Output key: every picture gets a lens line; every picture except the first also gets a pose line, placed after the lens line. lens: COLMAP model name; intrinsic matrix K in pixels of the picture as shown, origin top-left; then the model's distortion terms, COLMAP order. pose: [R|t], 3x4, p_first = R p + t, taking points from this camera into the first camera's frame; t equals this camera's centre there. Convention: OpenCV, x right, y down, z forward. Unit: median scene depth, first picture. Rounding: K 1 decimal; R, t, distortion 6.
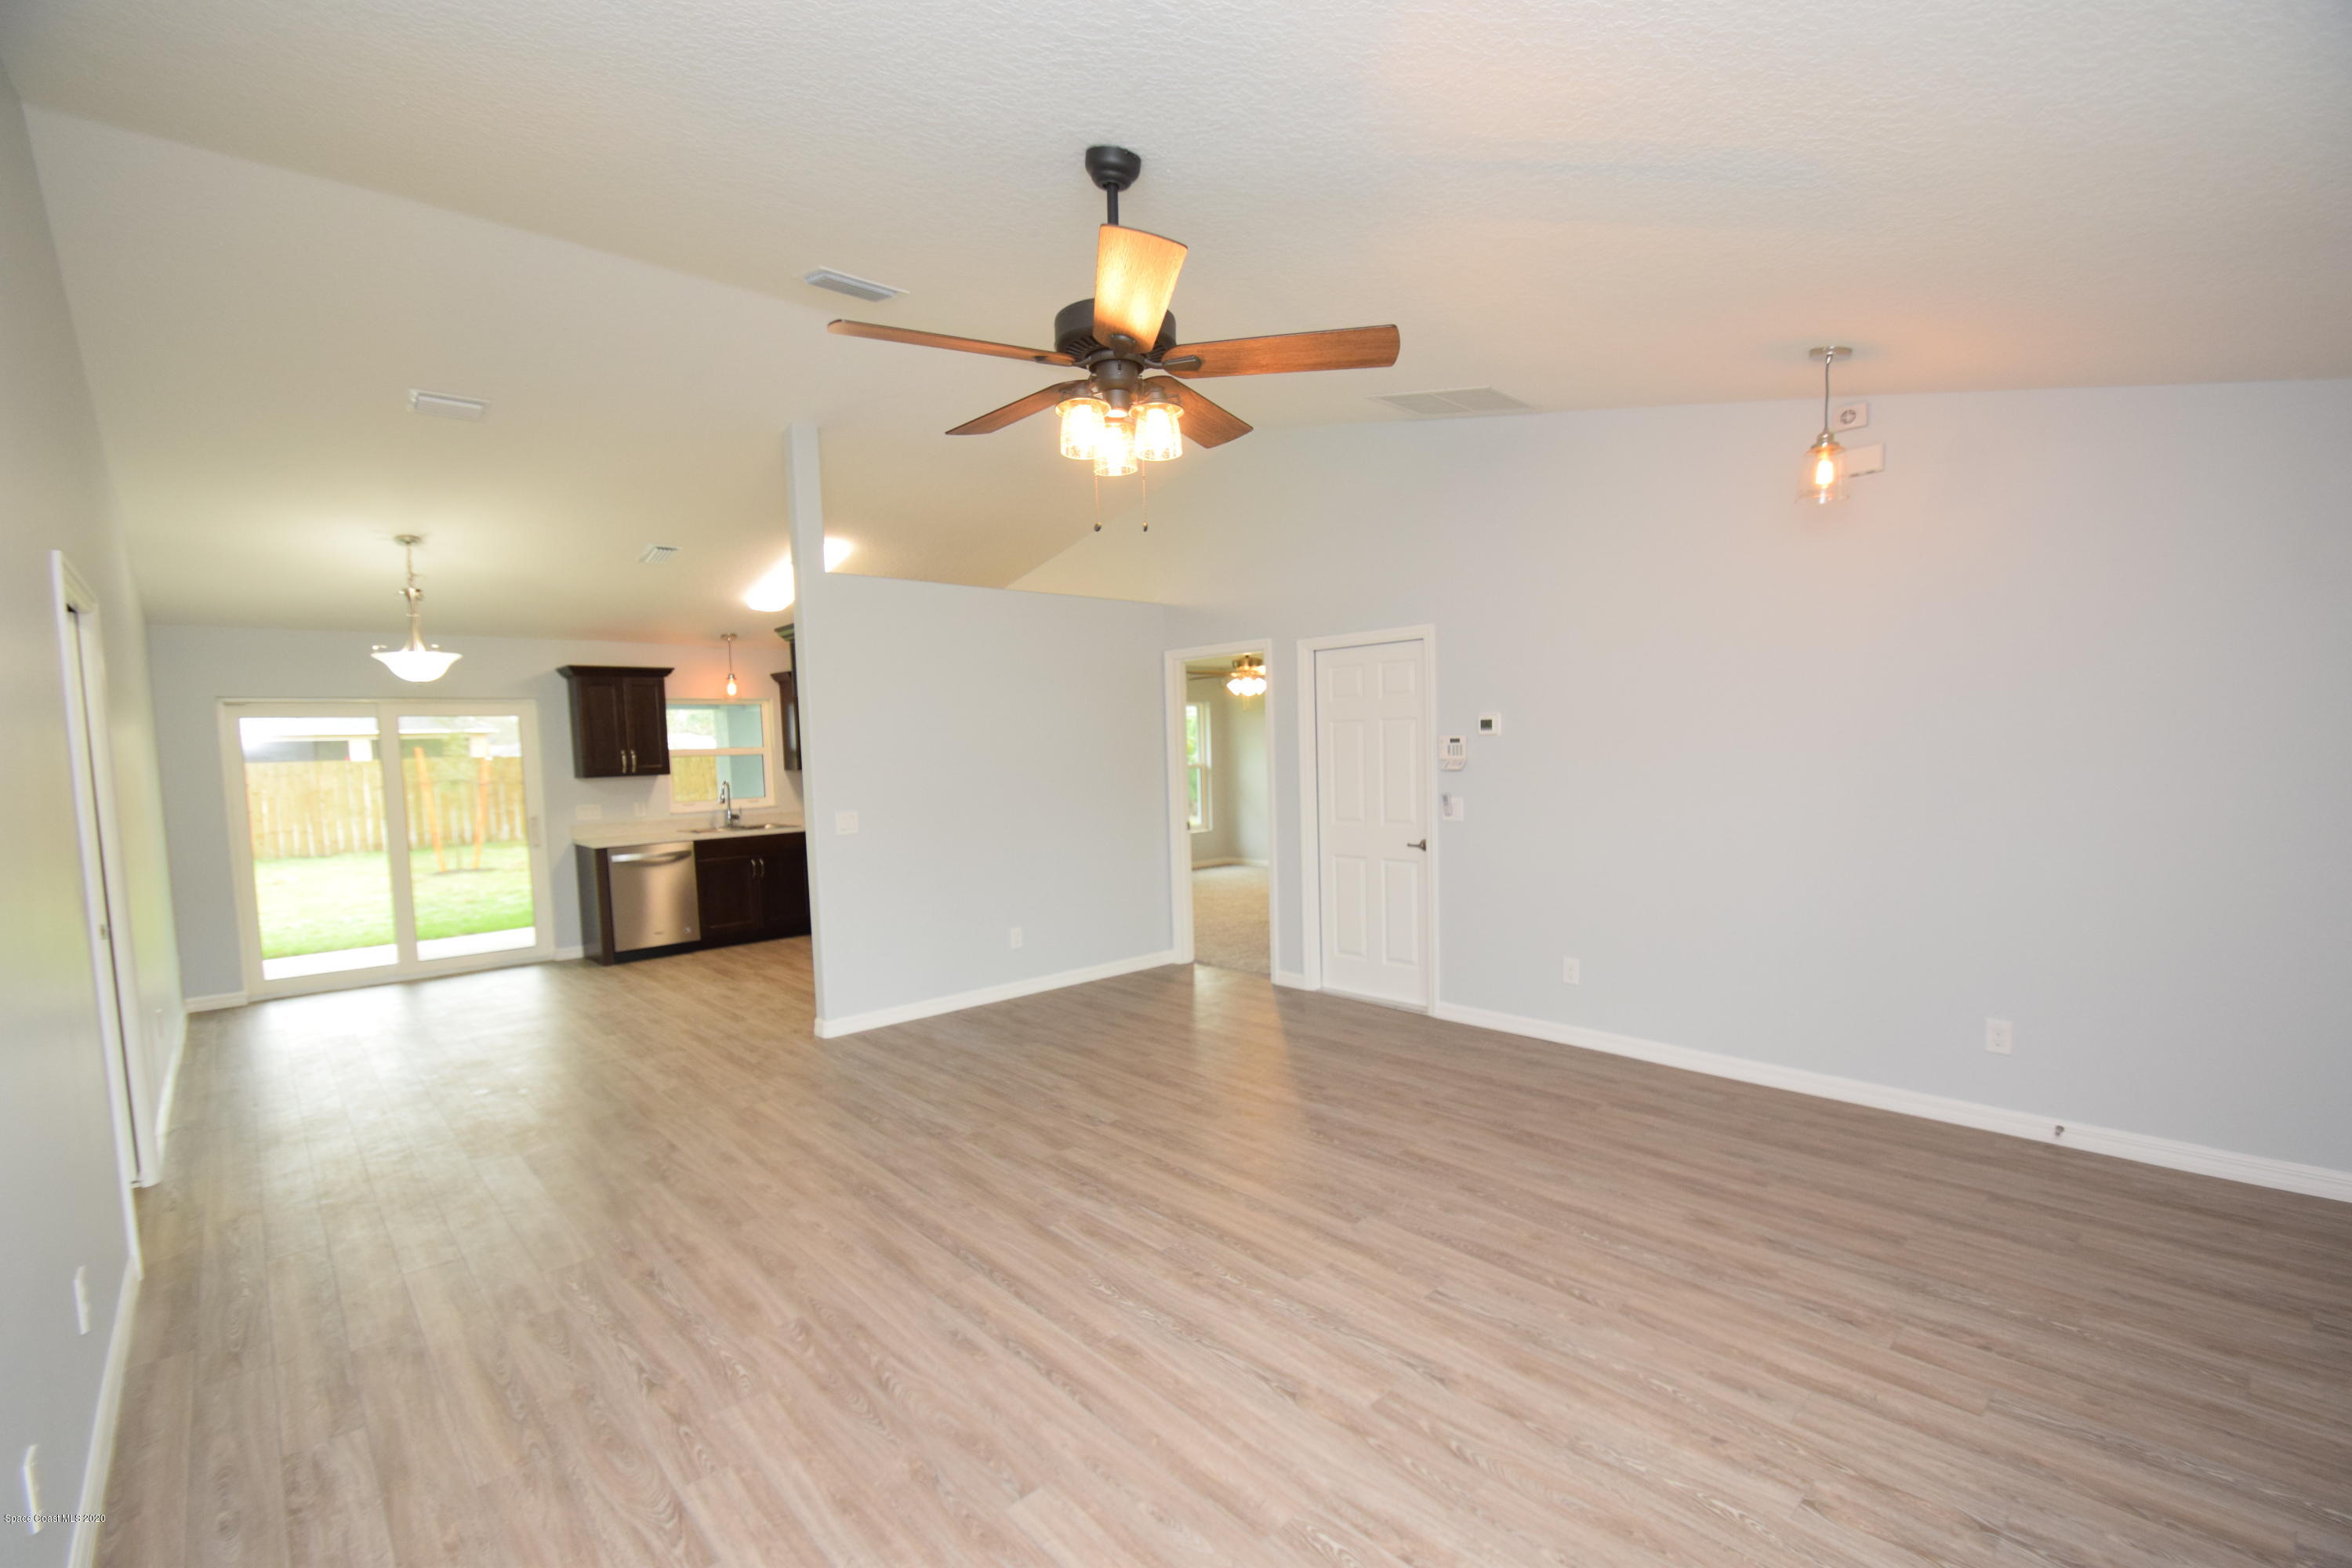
lens RADIAL K [[1035.6, 0, 1168.4], [0, 1035.6, 812.4], [0, 0, 1]] dist [-0.002508, -0.003935]
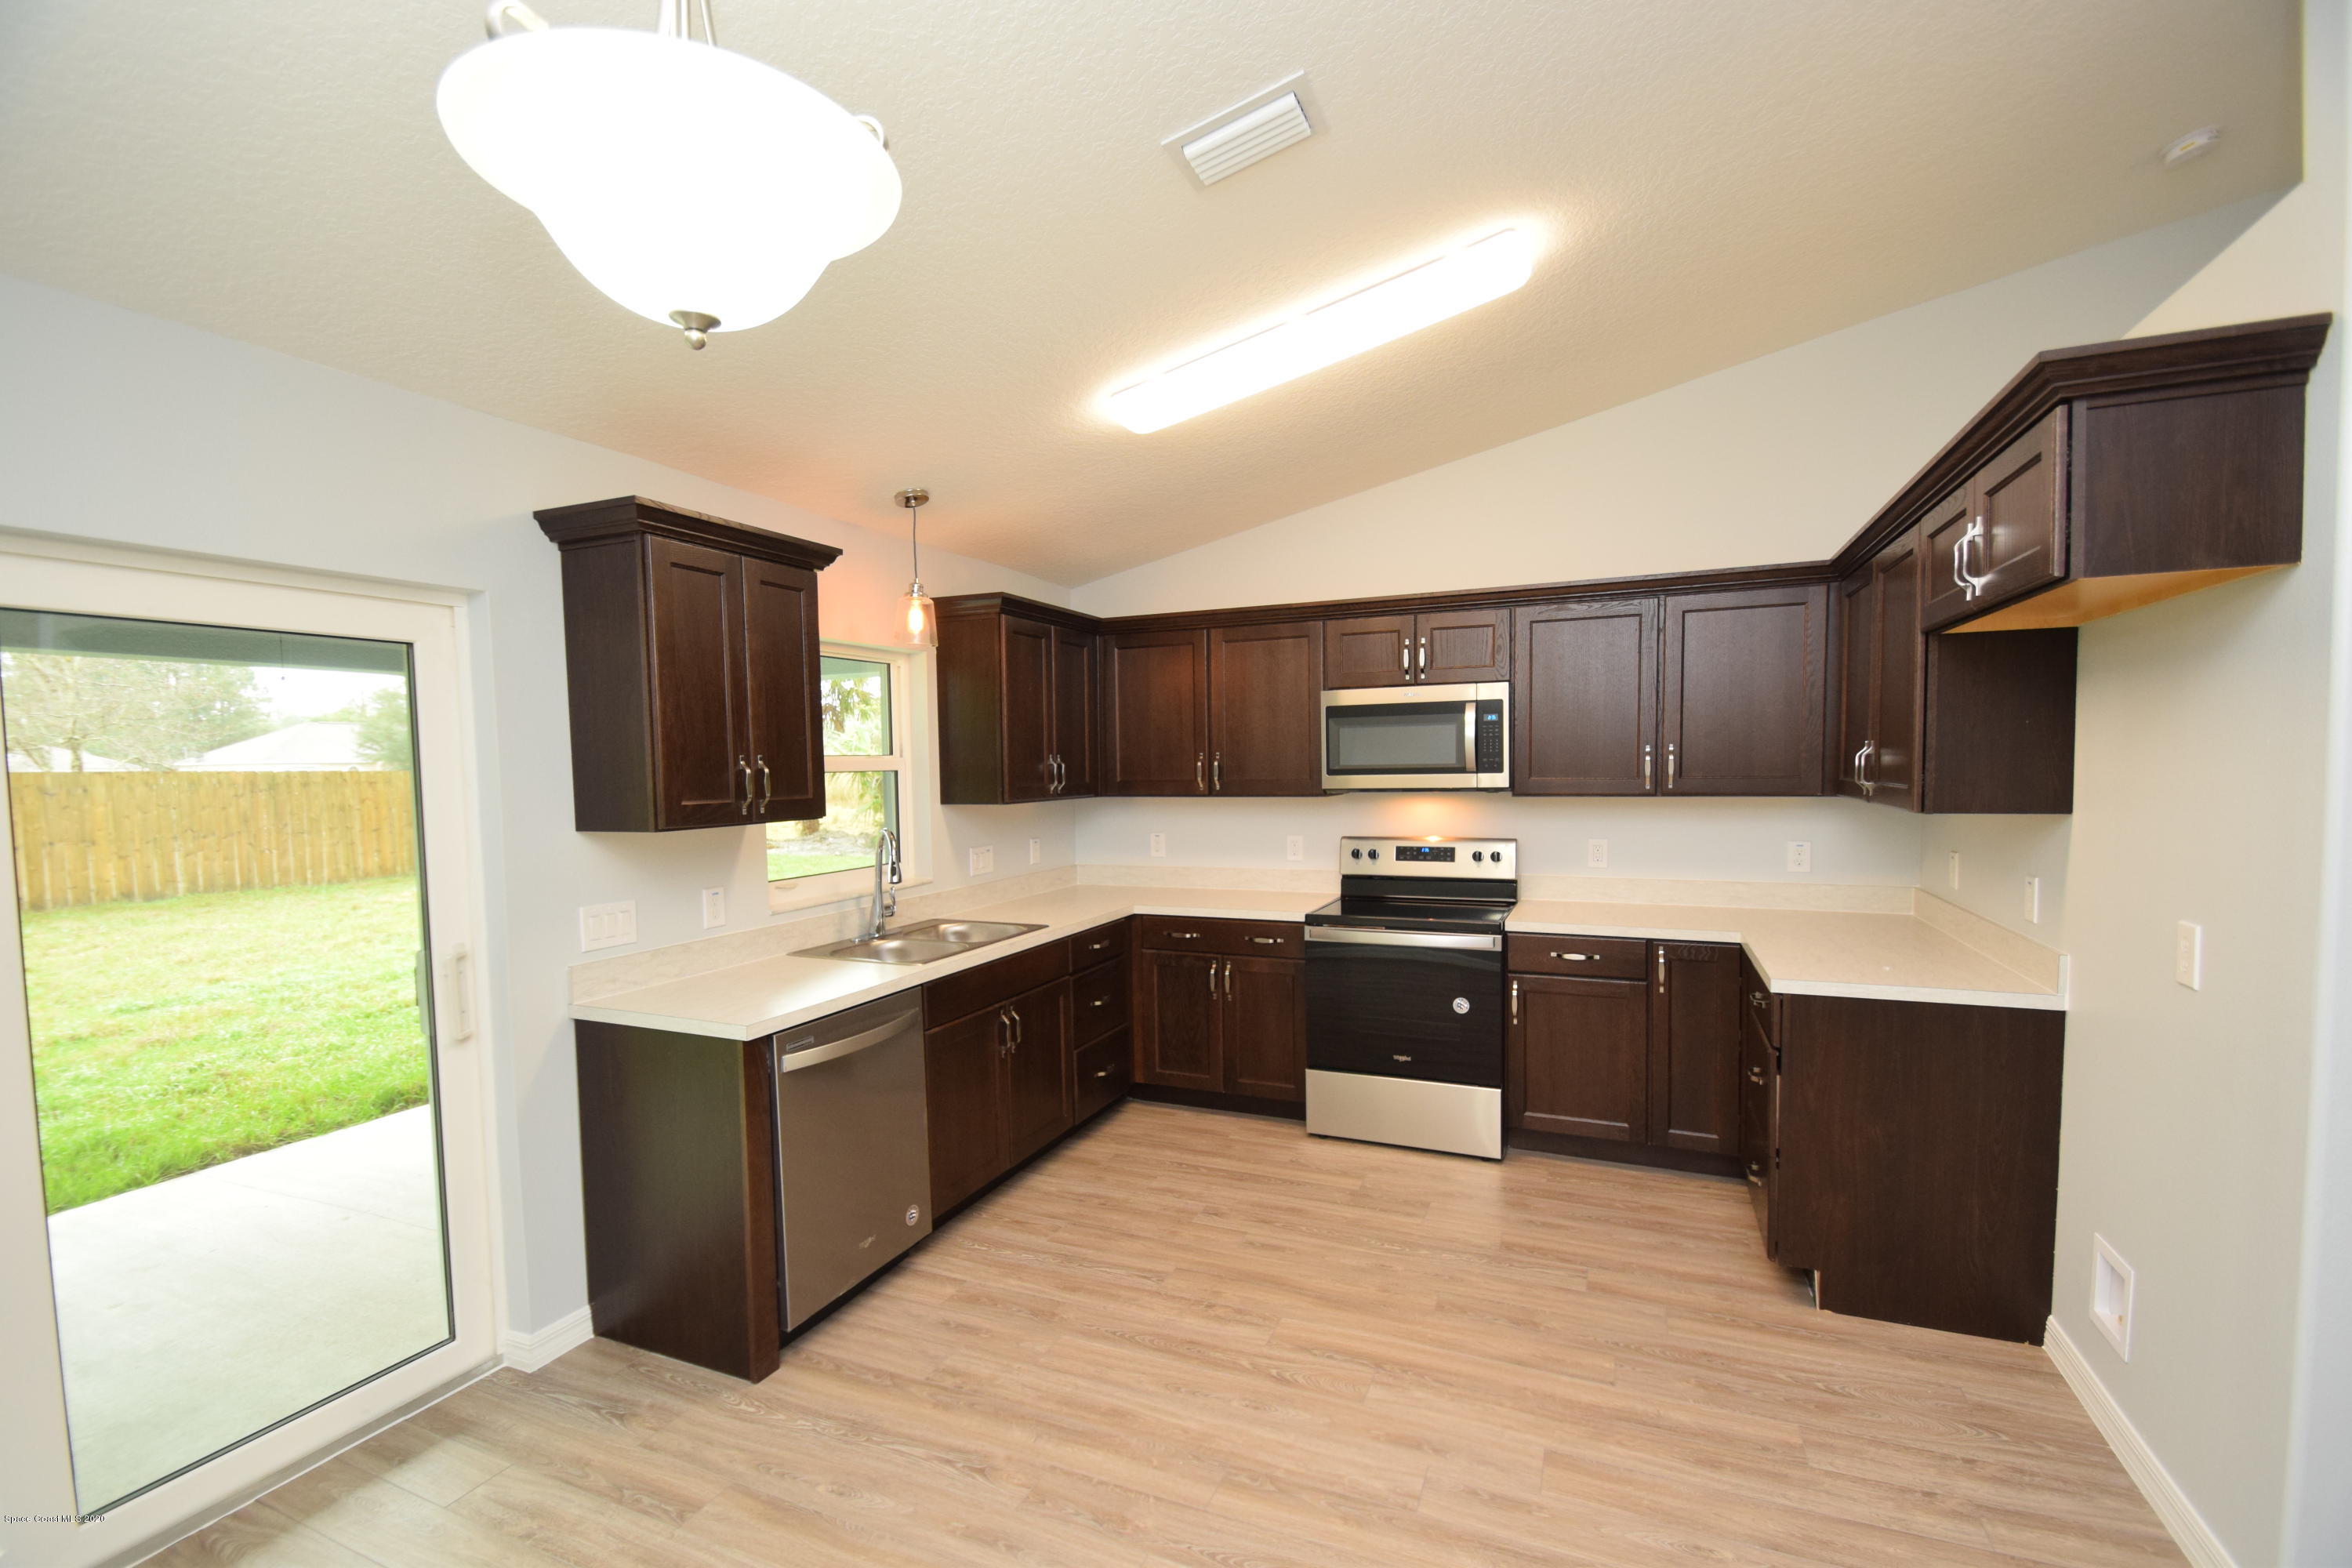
lens RADIAL K [[1026.1, 0, 1163.0], [0, 1026.1, 825.4], [0, 0, 1]] dist [0.014287, -0.016753]
pose [[0.914506, -0.011422, 0.404412, -0.896271], [0.017018, 0.999803, -0.010246, -0.048051], [-0.404215, 0.016252, 0.914520, 1.011295]]
